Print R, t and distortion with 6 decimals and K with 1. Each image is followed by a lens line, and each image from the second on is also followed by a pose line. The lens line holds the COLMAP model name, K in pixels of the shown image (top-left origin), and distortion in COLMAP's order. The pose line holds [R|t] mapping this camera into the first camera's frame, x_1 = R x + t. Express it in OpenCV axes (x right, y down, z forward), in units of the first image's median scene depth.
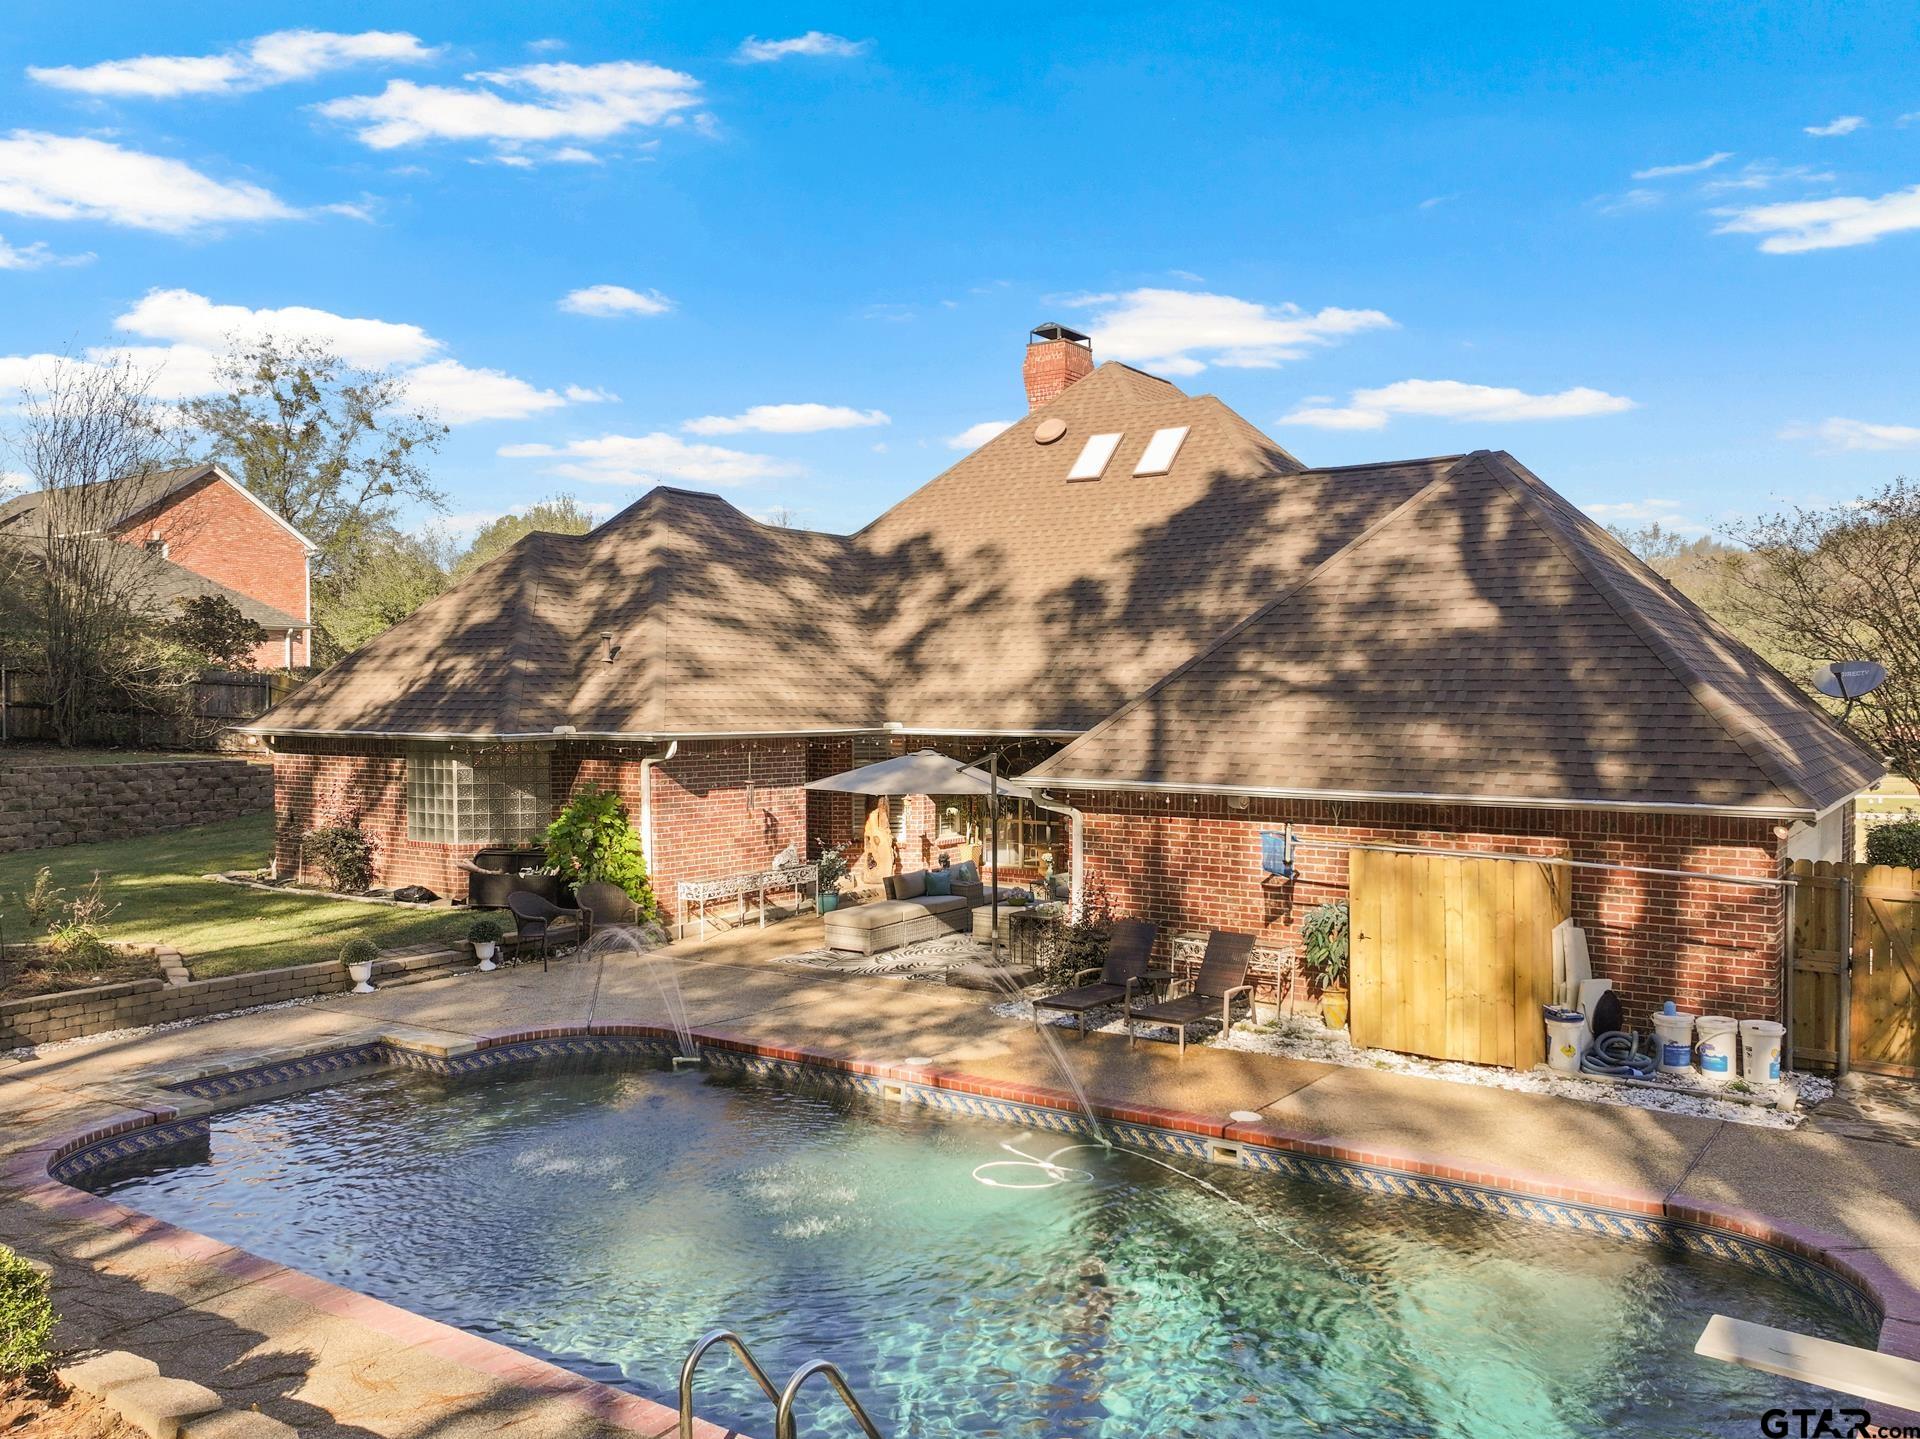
lens RADIAL K [[1524.3, 0, 960.0], [0, 1524.3, 719.5], [0, 0, 1]] dist [0.001631, 0.004117]
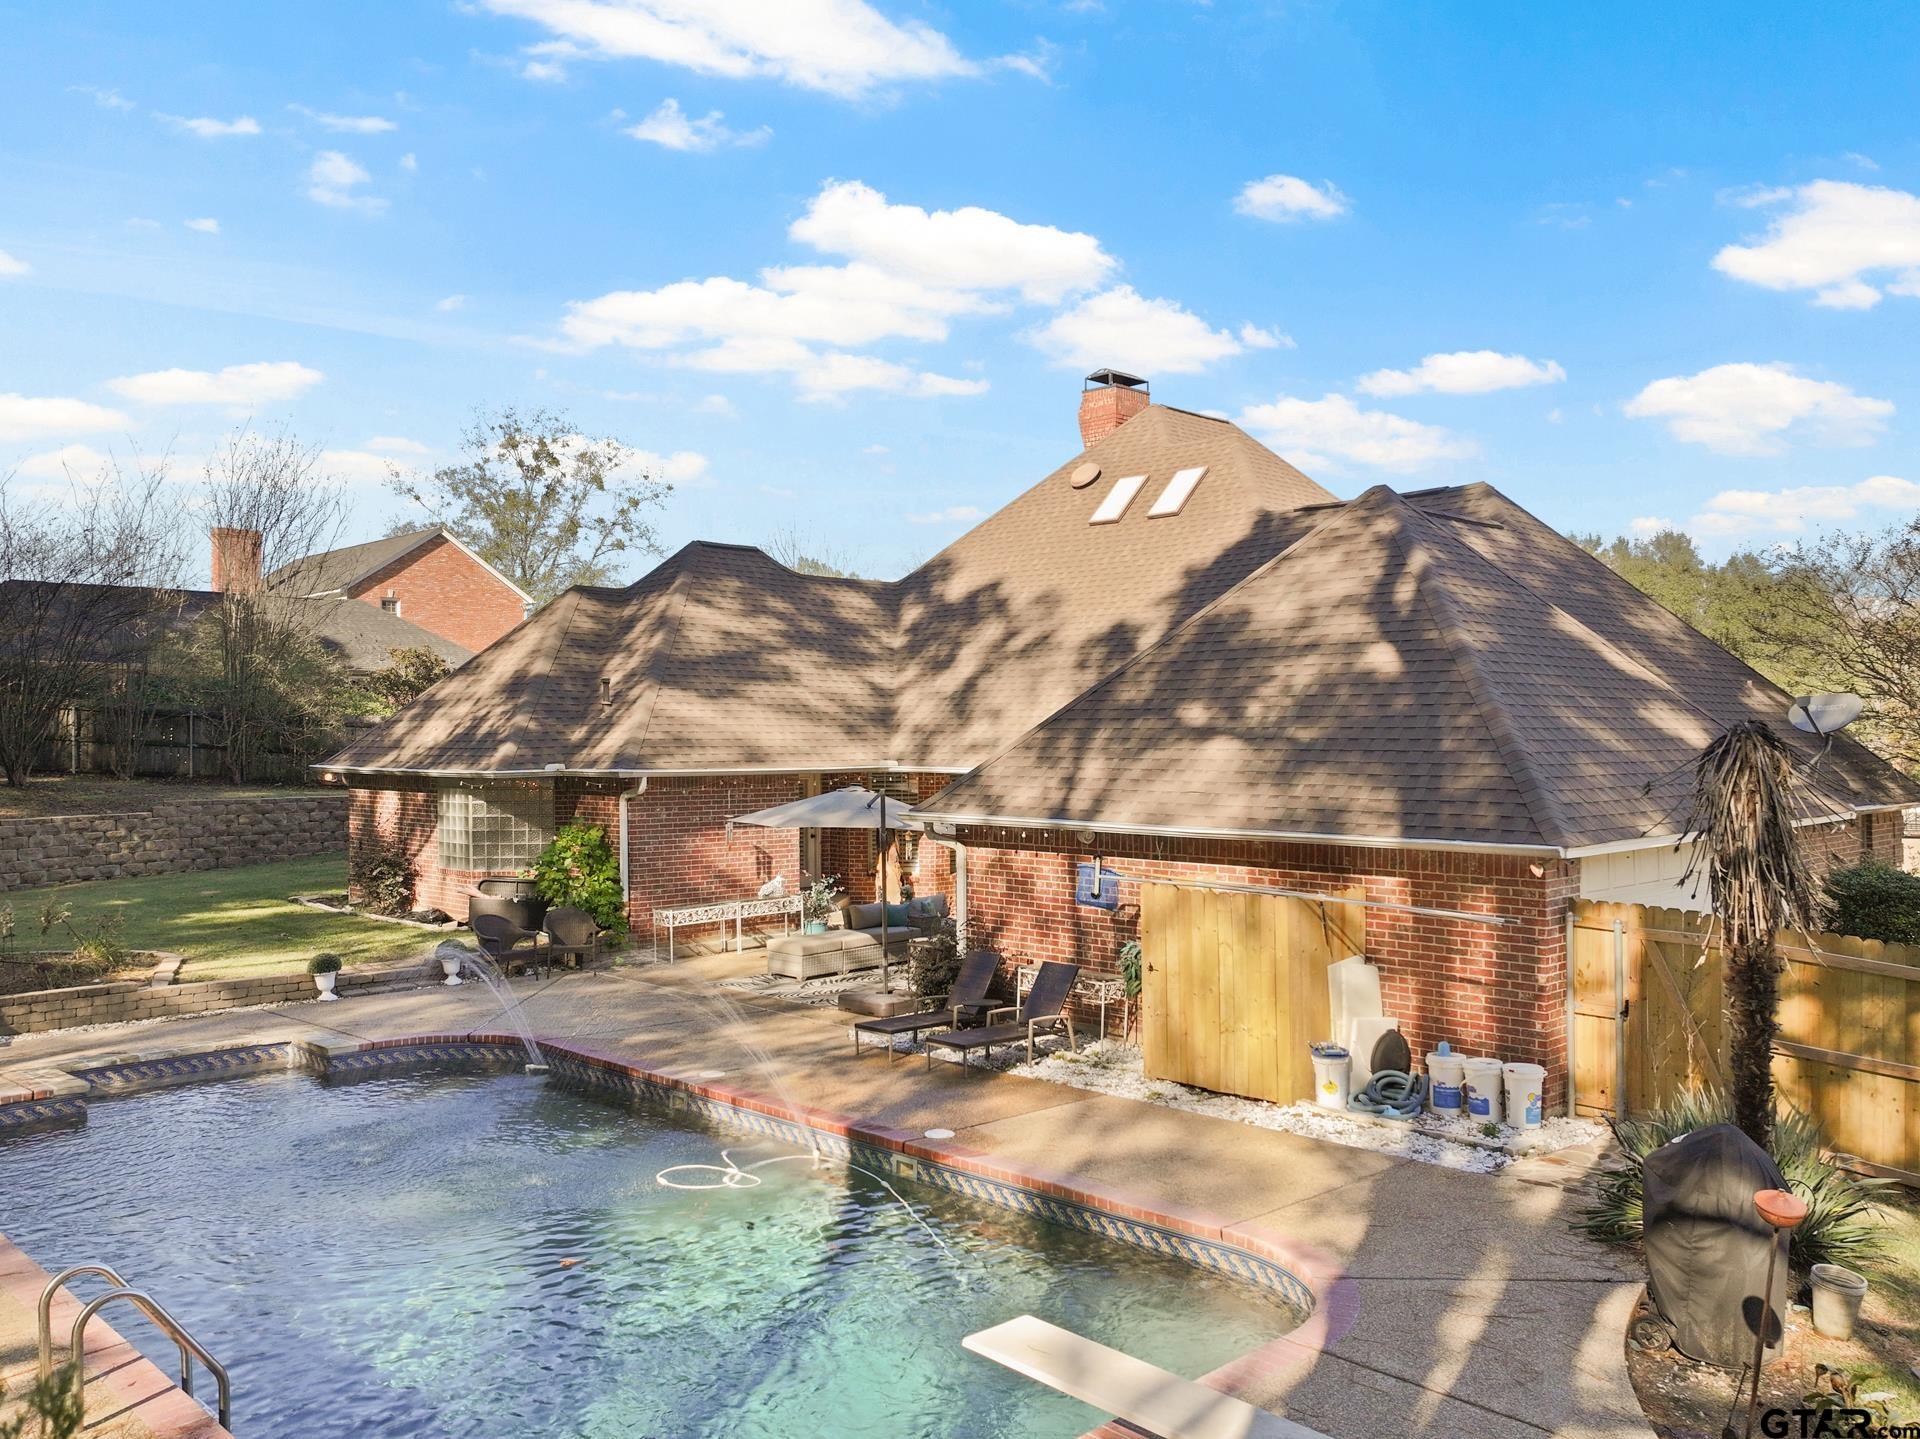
lens RADIAL K [[1524.3, 0, 960.0], [0, 1524.3, 719.5], [0, 0, 1]] dist [0.001631, 0.004117]
pose [[0.982939, -0.005594, -0.183847, 0.226122], [0.000643, 0.999636, -0.026976, 0.002163], [0.183931, 0.026397, 0.982585, -0.019825]]
